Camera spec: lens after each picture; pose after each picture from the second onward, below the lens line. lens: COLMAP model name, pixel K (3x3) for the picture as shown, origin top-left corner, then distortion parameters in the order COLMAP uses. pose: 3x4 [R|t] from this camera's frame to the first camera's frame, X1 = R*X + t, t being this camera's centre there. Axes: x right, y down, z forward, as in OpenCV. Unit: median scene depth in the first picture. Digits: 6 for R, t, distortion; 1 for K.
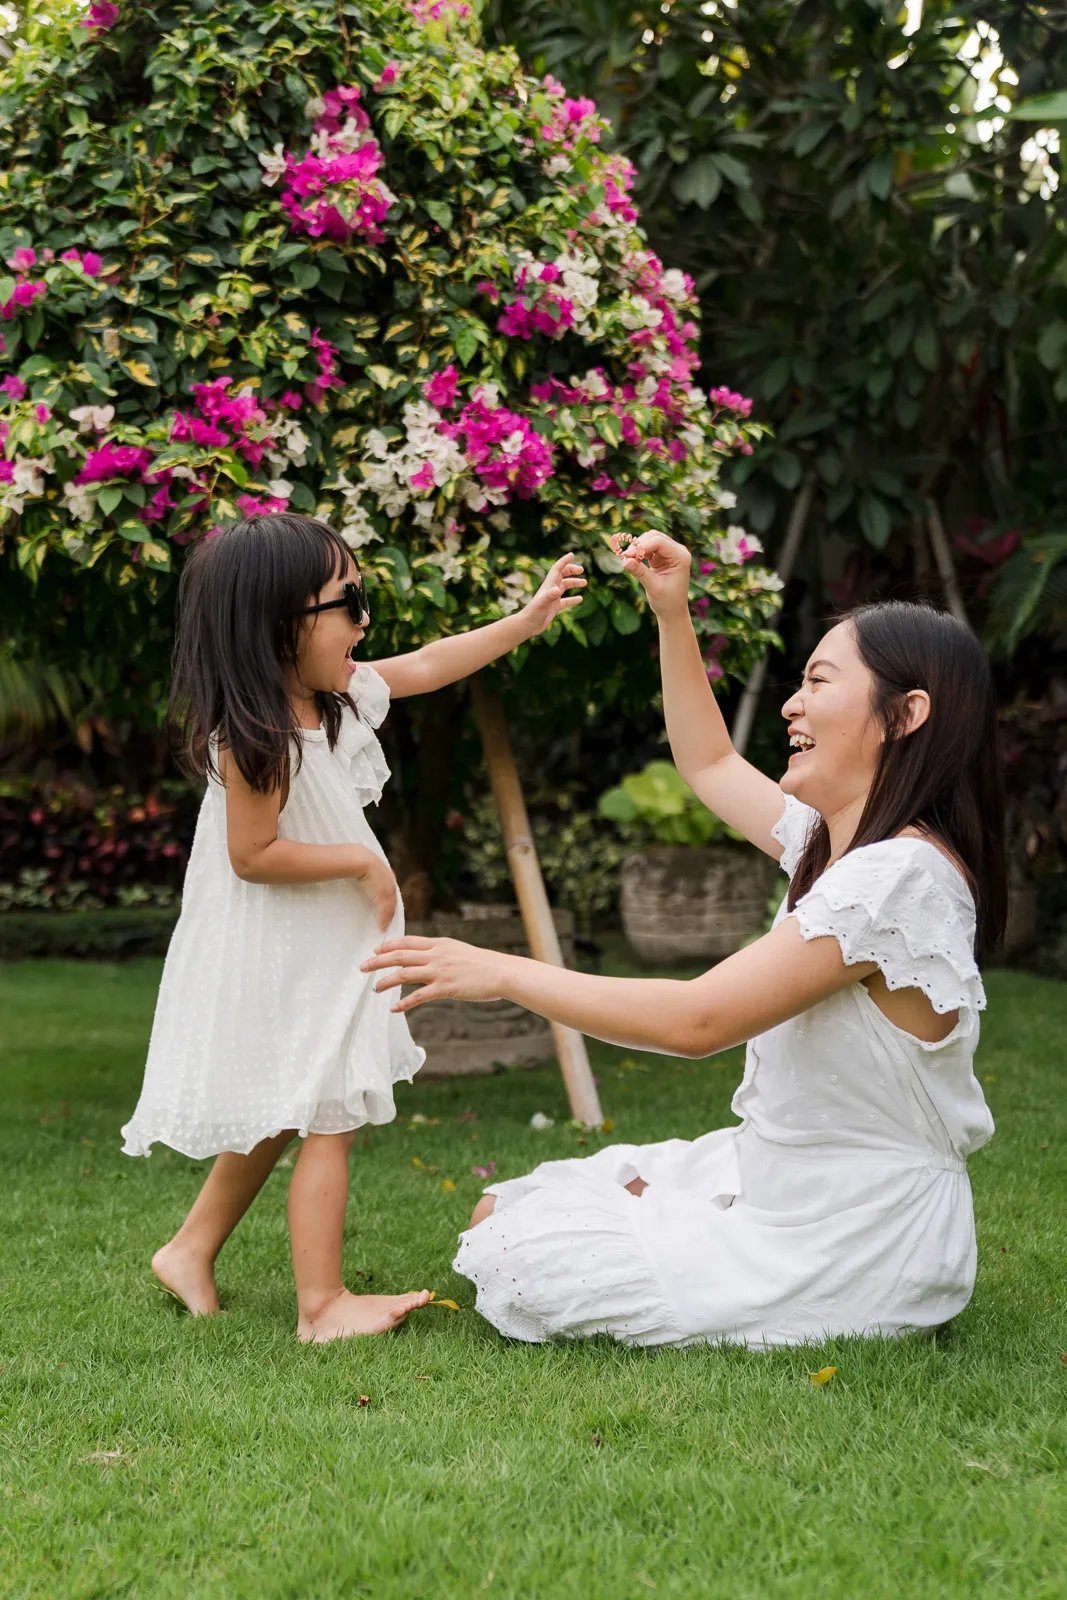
lens RADIAL K [[2106.7, 0, 533.5], [0, 2106.7, 800.0], [0, 0, 1]] dist [0.117367, 0.315822]
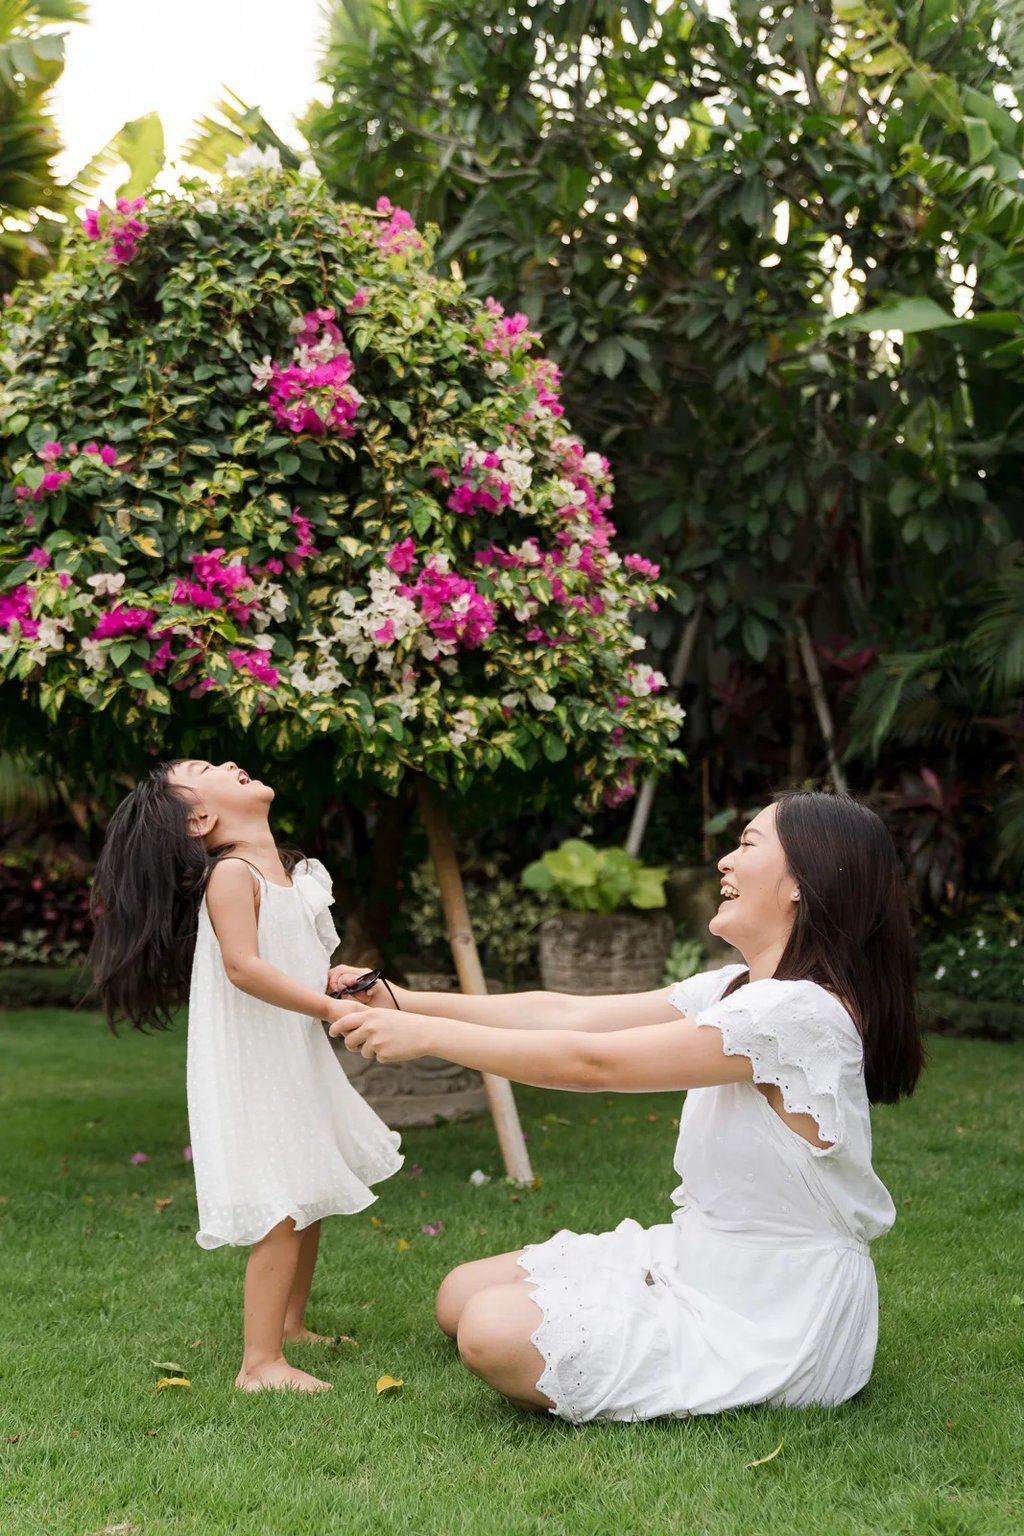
lens RADIAL K [[1802.0, 0, 516.5], [0, 1802.0, 753.4], [0, 0, 1]] dist [0.087762, 0.005556]
pose [[0.999483, 0.006496, 0.031497, -0.009537], [-0.004798, 0.998546, -0.053697, -0.029479], [-0.031800, 0.053518, 0.998060, -0.006282]]
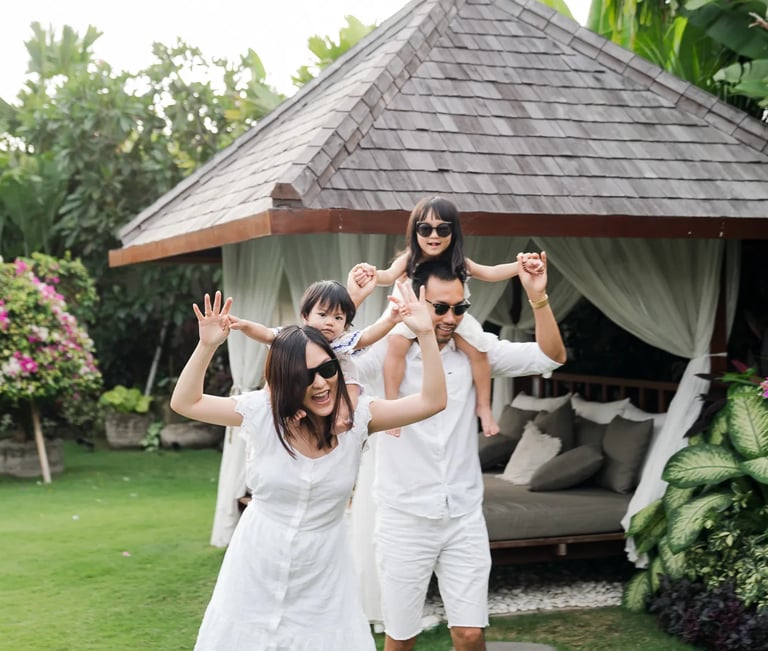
lens RADIAL K [[1247.5, 0, 383.2], [0, 1247.5, 314.2], [0, 0, 1]] dist [0.109194, 0.160739]
pose [[0.986681, -0.004078, 0.162617, 0.371985], [0.007234, 0.999797, -0.018823, -0.226052], [-0.162507, 0.019748, 0.986510, -2.482618]]
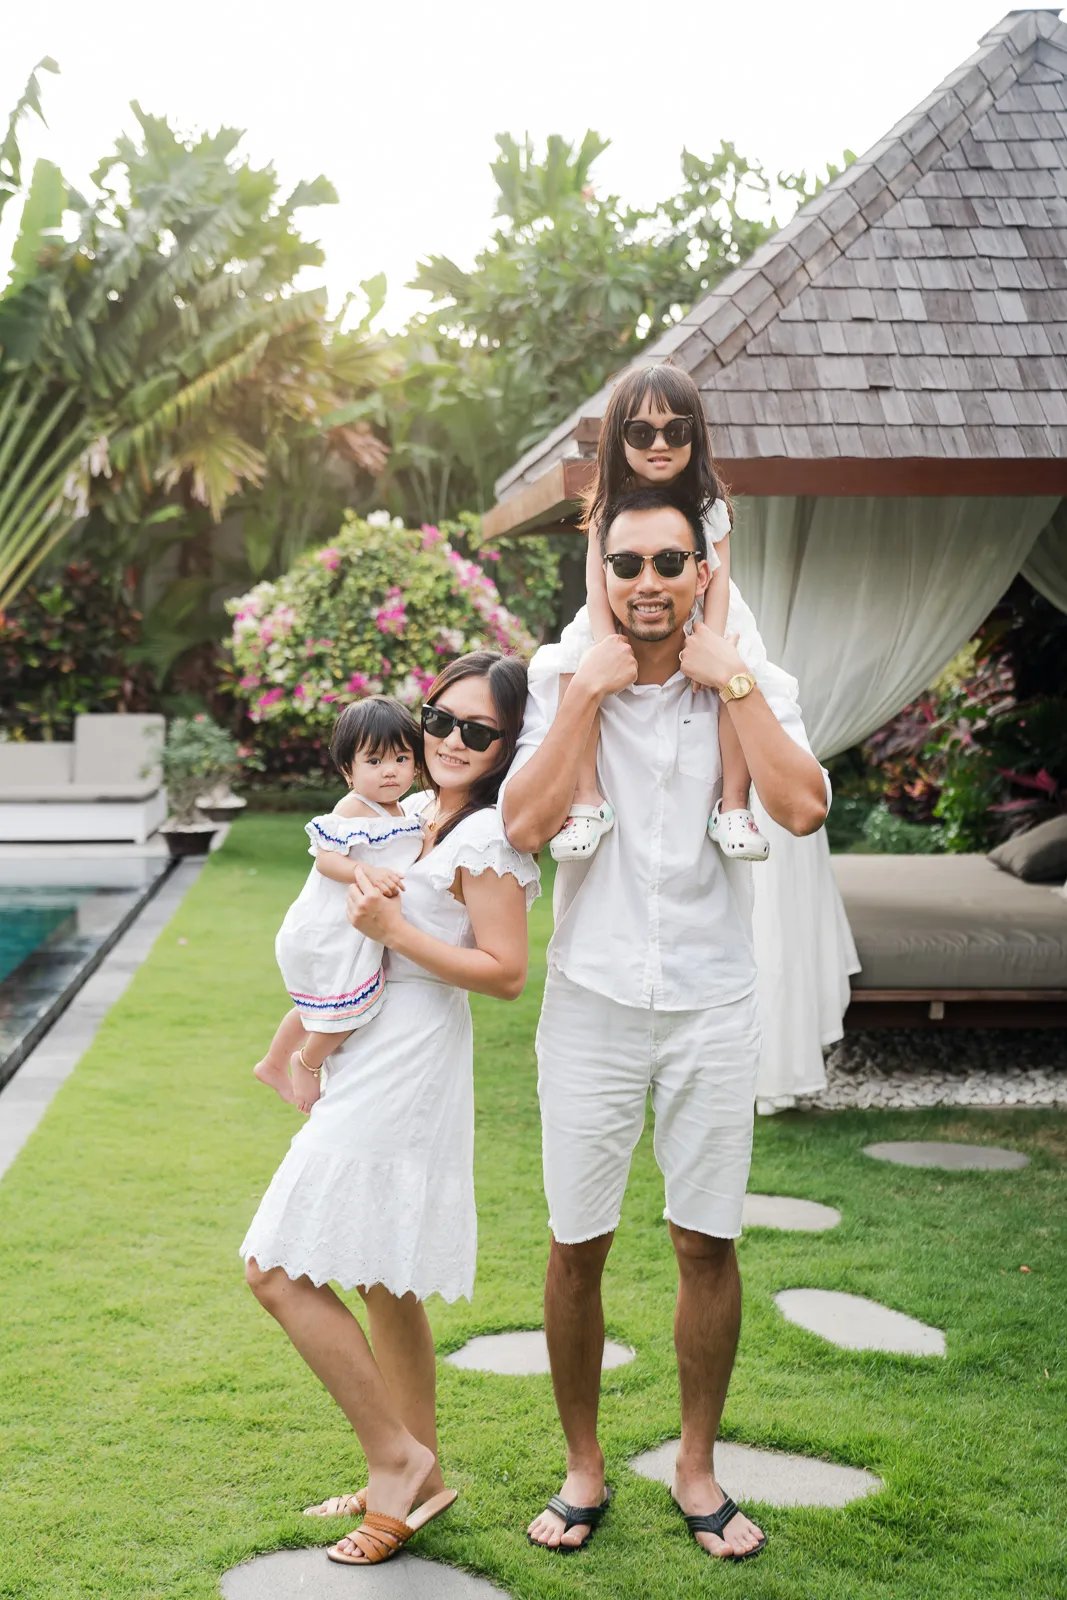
lens RADIAL K [[2106.7, 0, 533.5], [0, 2106.7, 800.0], [0, 0, 1]] dist [0.117367, 0.315822]
pose [[0.991326, 0.020241, -0.129861, 0.634587], [-0.010928, 0.997342, 0.072035, -0.232654], [0.130974, -0.069991, 0.988912, -2.620447]]
